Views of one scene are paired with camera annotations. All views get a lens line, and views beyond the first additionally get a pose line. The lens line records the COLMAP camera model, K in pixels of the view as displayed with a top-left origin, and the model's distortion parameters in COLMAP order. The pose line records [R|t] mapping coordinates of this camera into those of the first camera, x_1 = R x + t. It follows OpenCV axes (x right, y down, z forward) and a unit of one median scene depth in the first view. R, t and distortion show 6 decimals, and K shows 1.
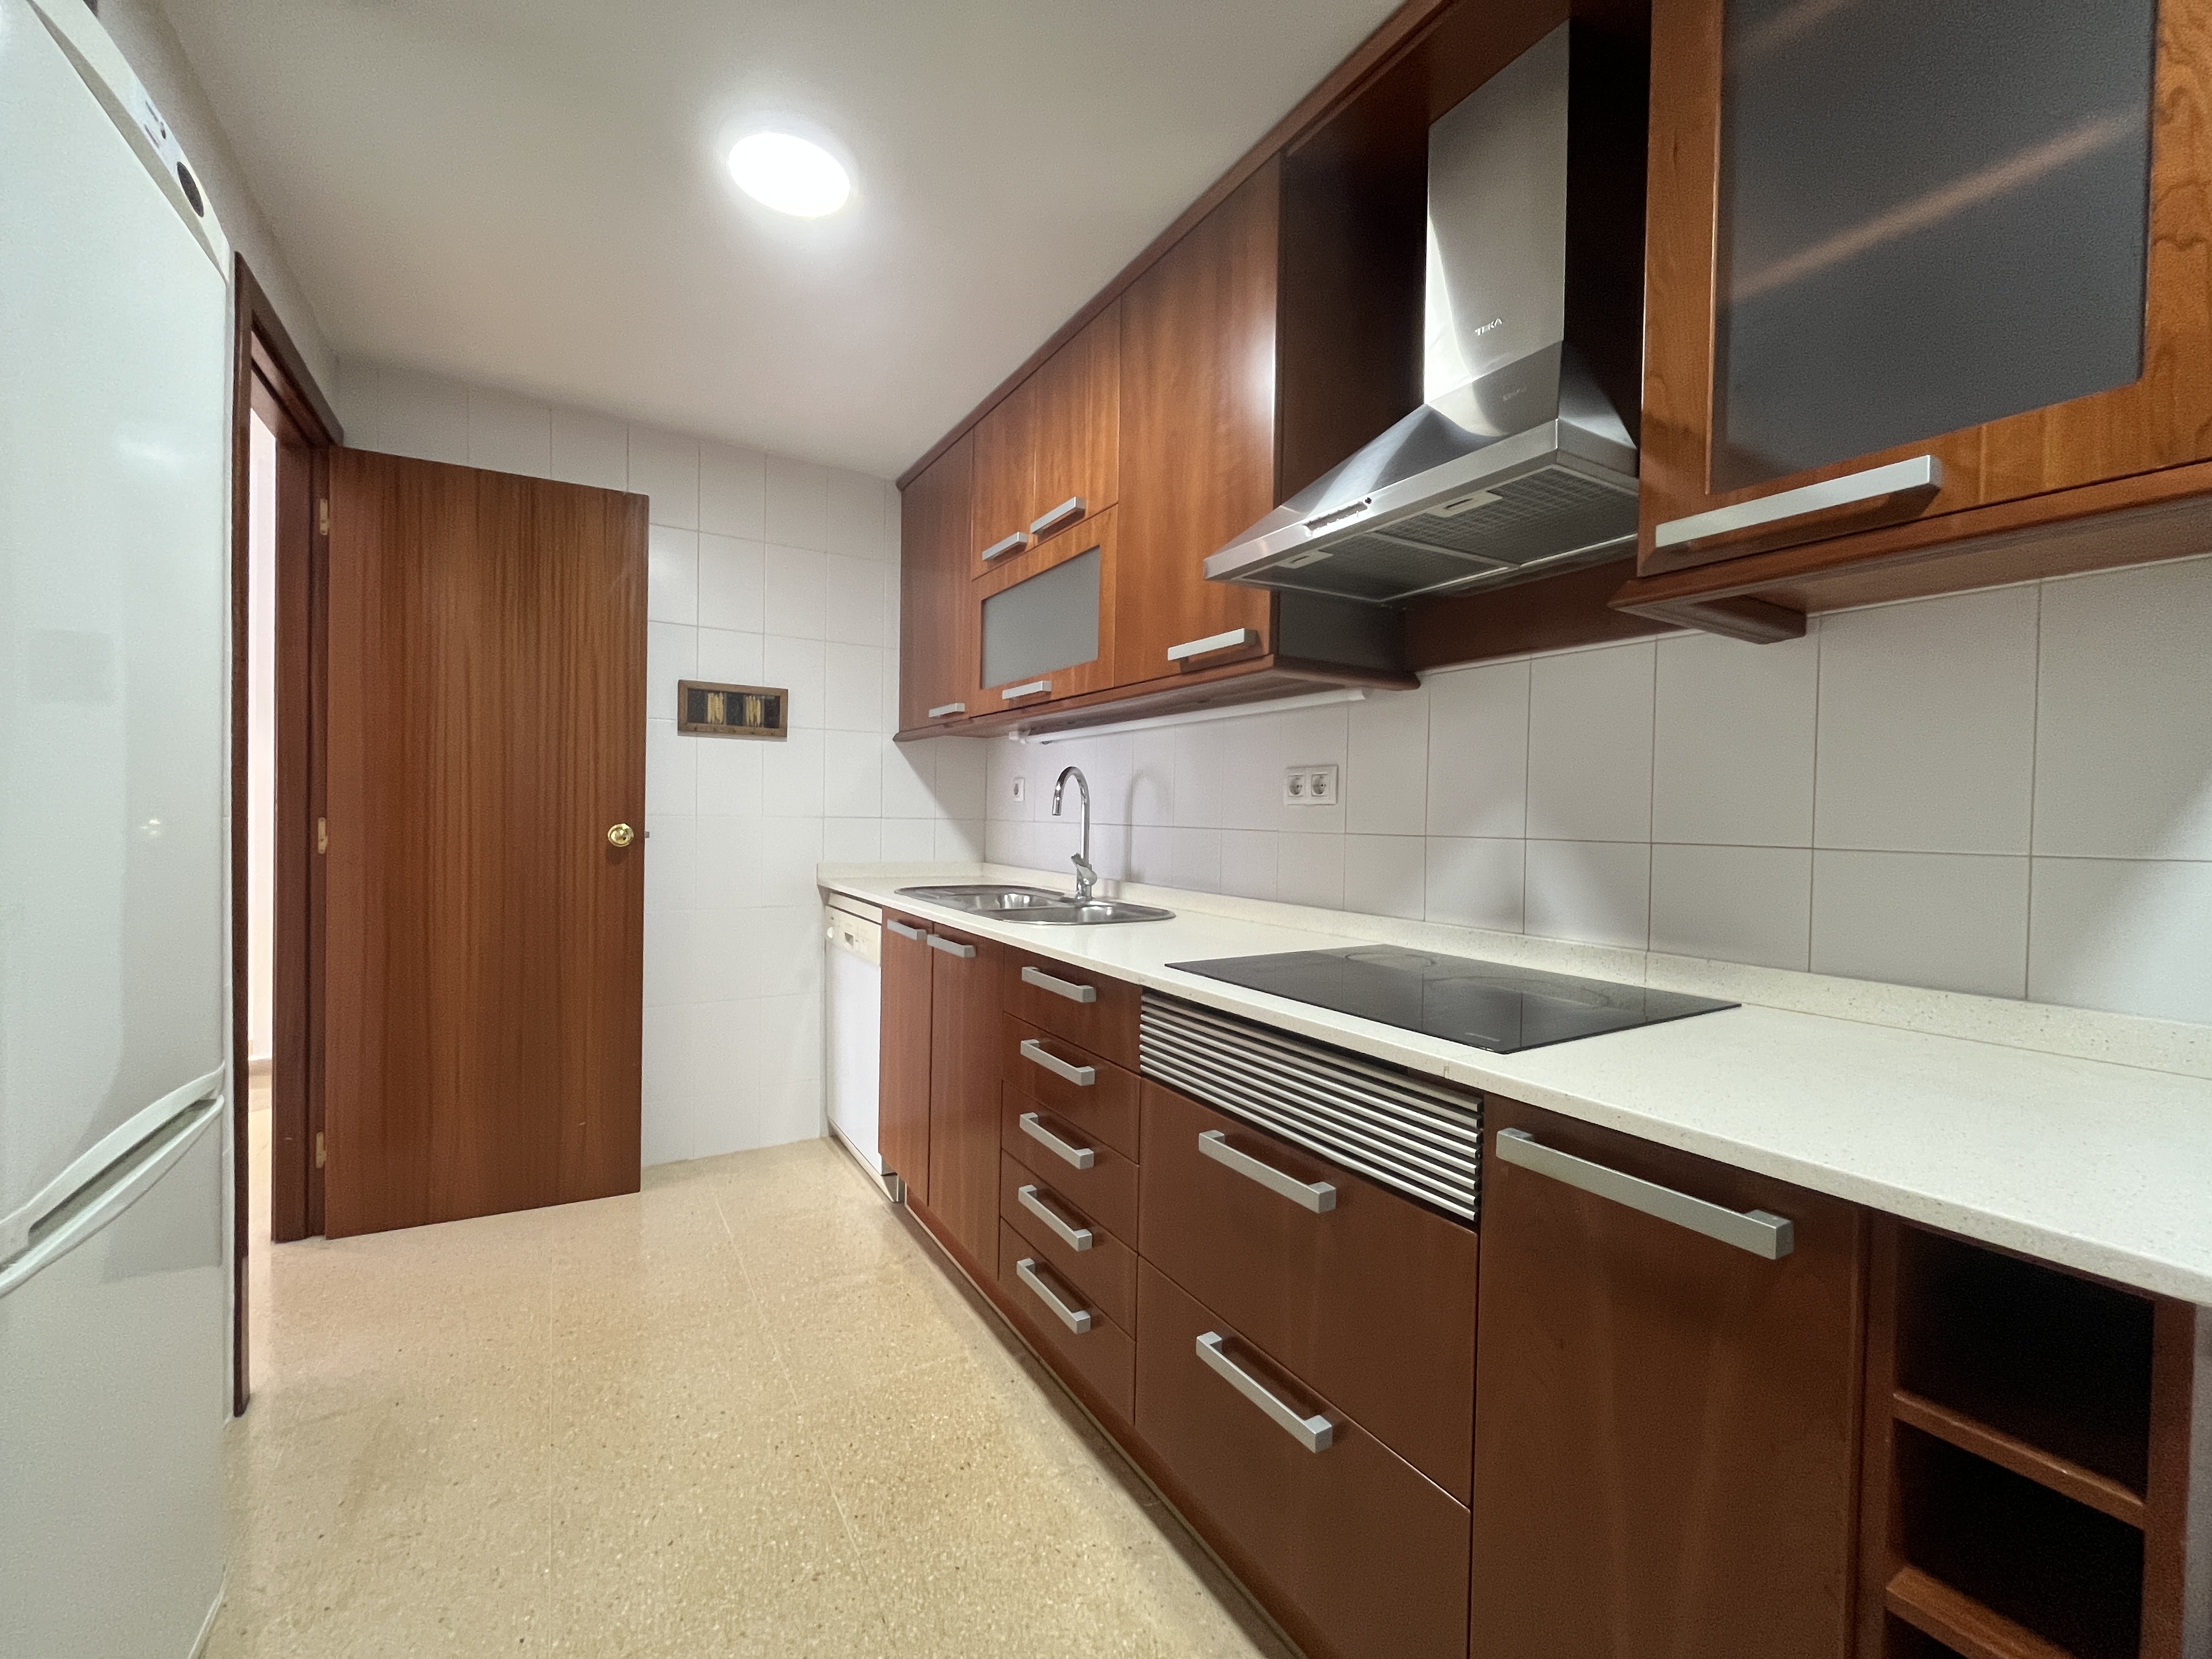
lens RADIAL K [[890.3, 0, 1099.8], [0, 890.3, 831.7], [0, 0, 1]] dist [-0.006428, 0.001010]
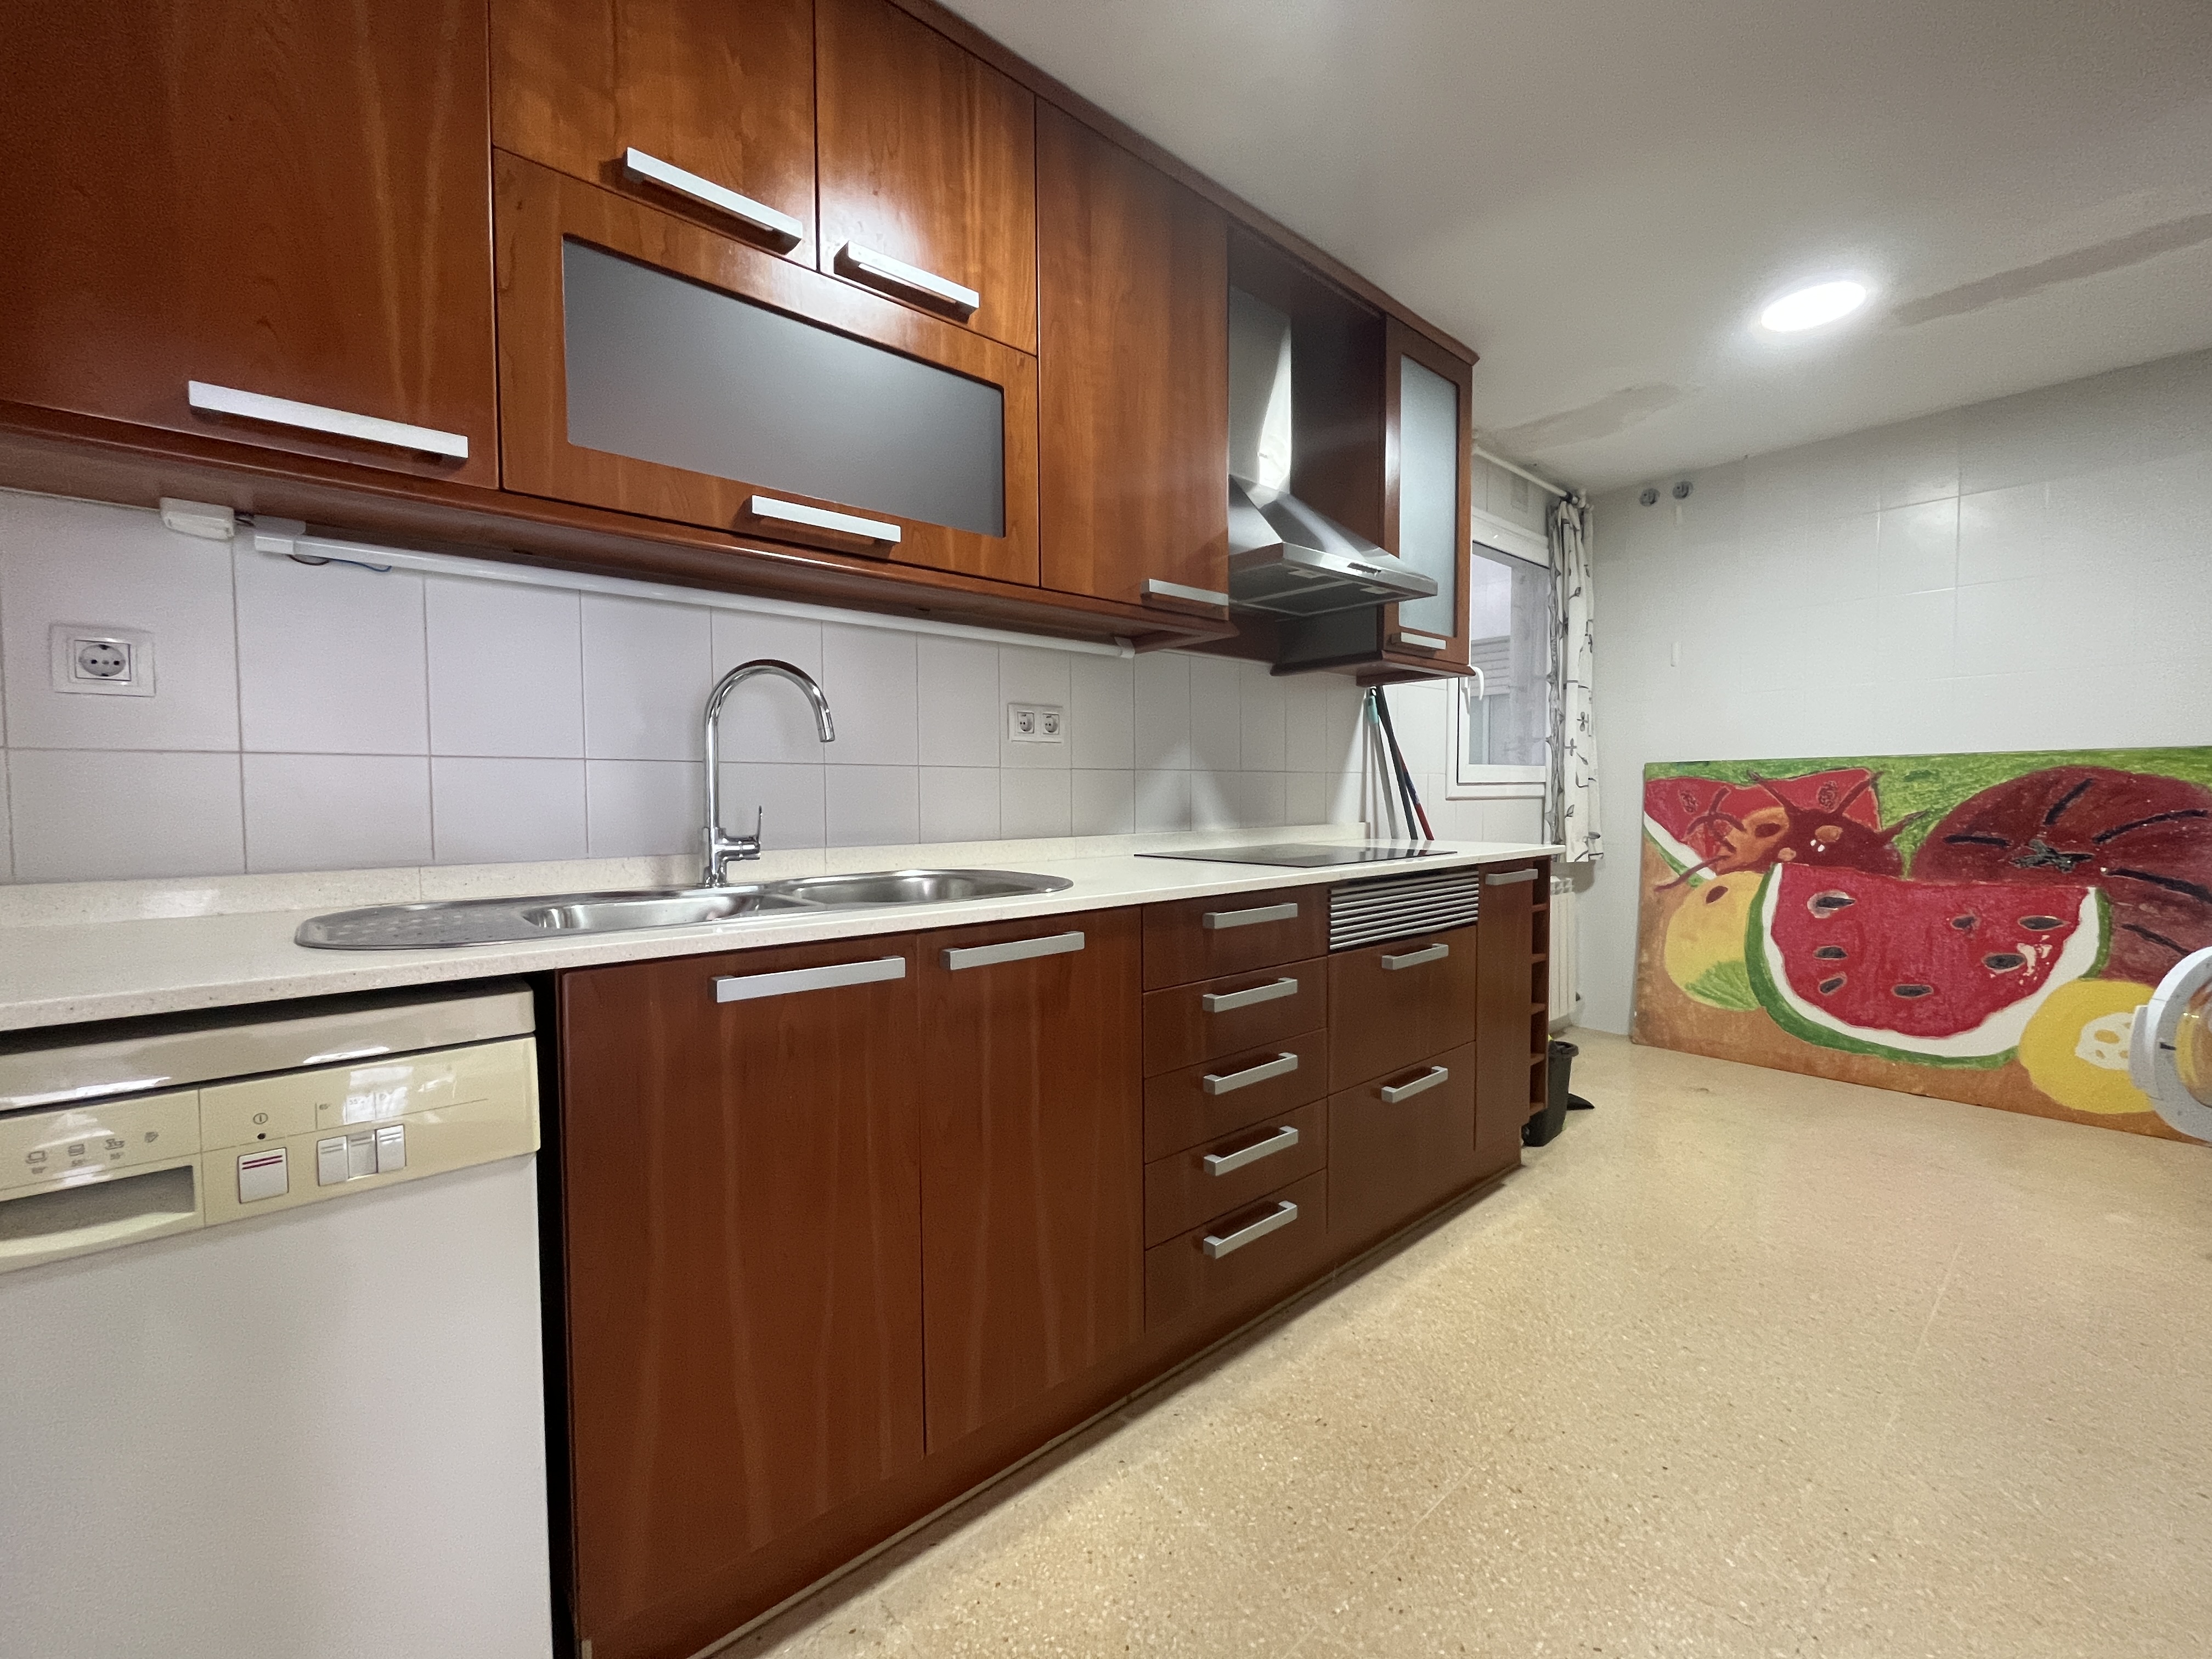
lens RADIAL K [[890.3, 0, 1103.0], [0, 890.3, 832.9], [0, 0, 1]] dist [-0.006428, 0.001010]
pose [[-0.160857, -0.056521, 0.985358, -0.910946], [0.023945, 0.997842, 0.061146, 0.015689], [-0.986687, 0.033430, -0.159157, 1.218355]]
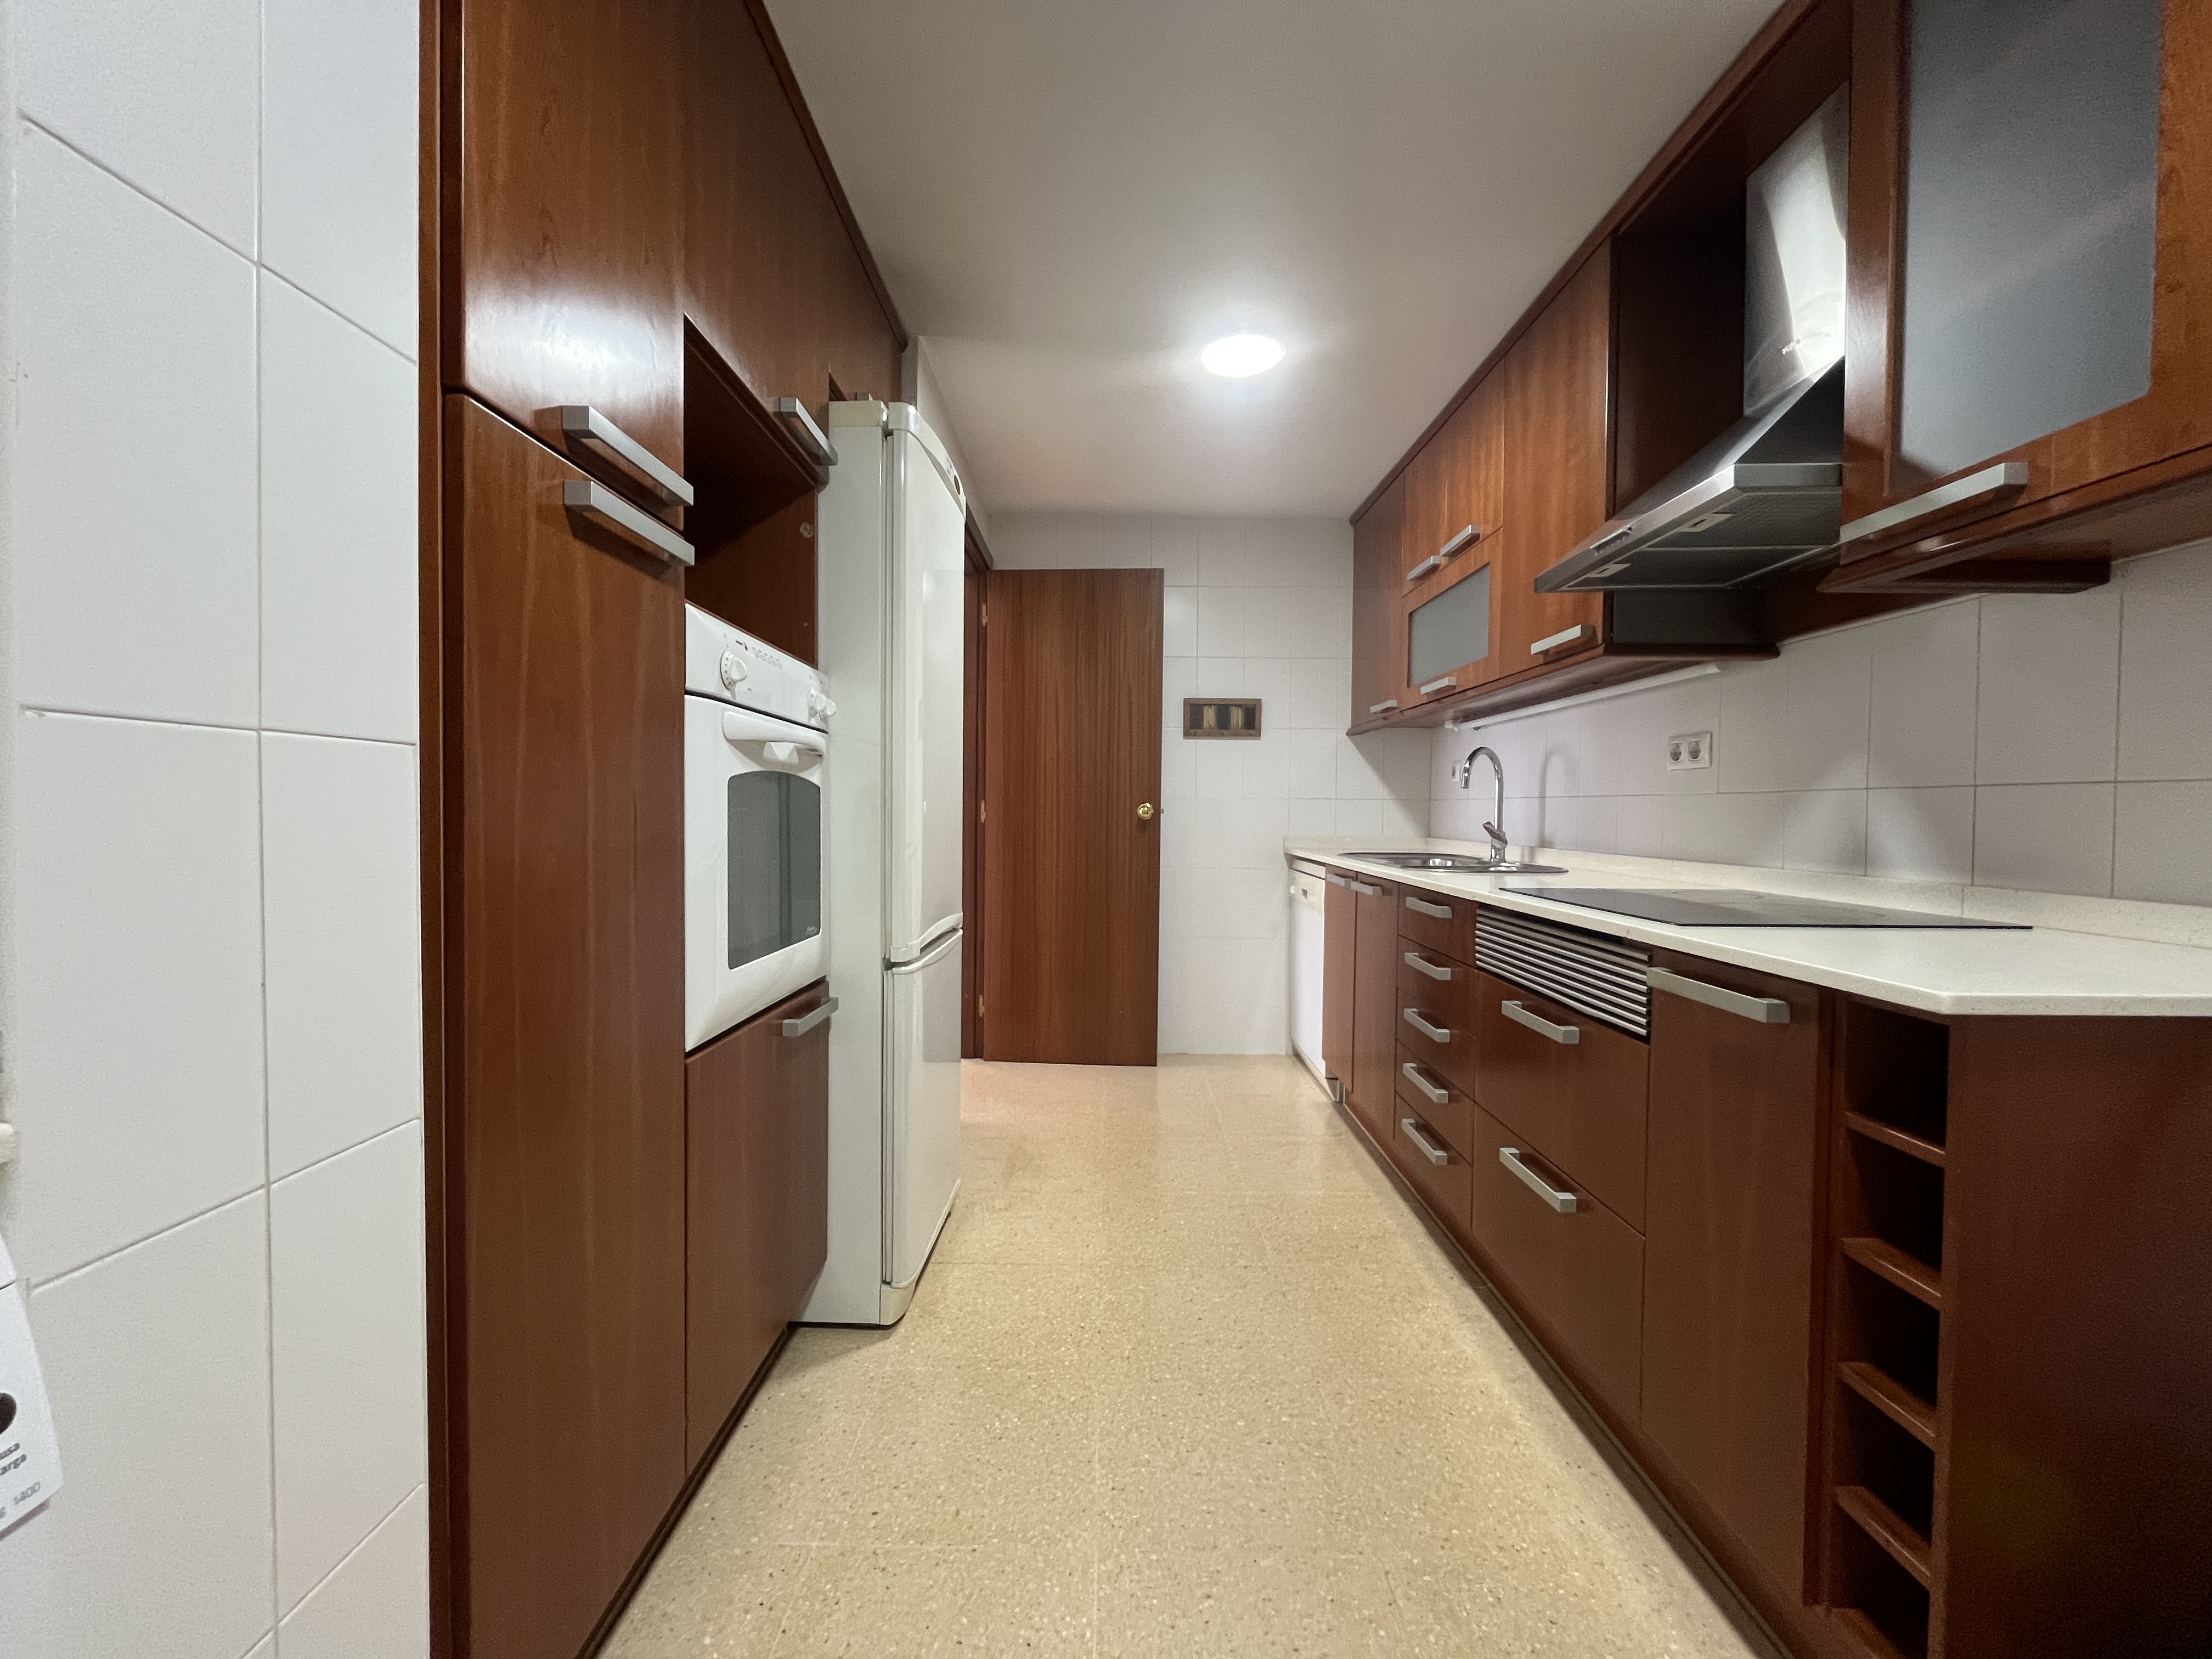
lens RADIAL K [[890.3, 0, 1092.6], [0, 890.3, 830.3], [0, 0, 1]] dist [-0.006428, 0.001010]
pose [[0.845193, 0.002052, -0.534457, 0.222172], [-0.003115, 0.999995, -0.001086, 0.054529], [0.534451, 0.002583, 0.845195, -0.365673]]
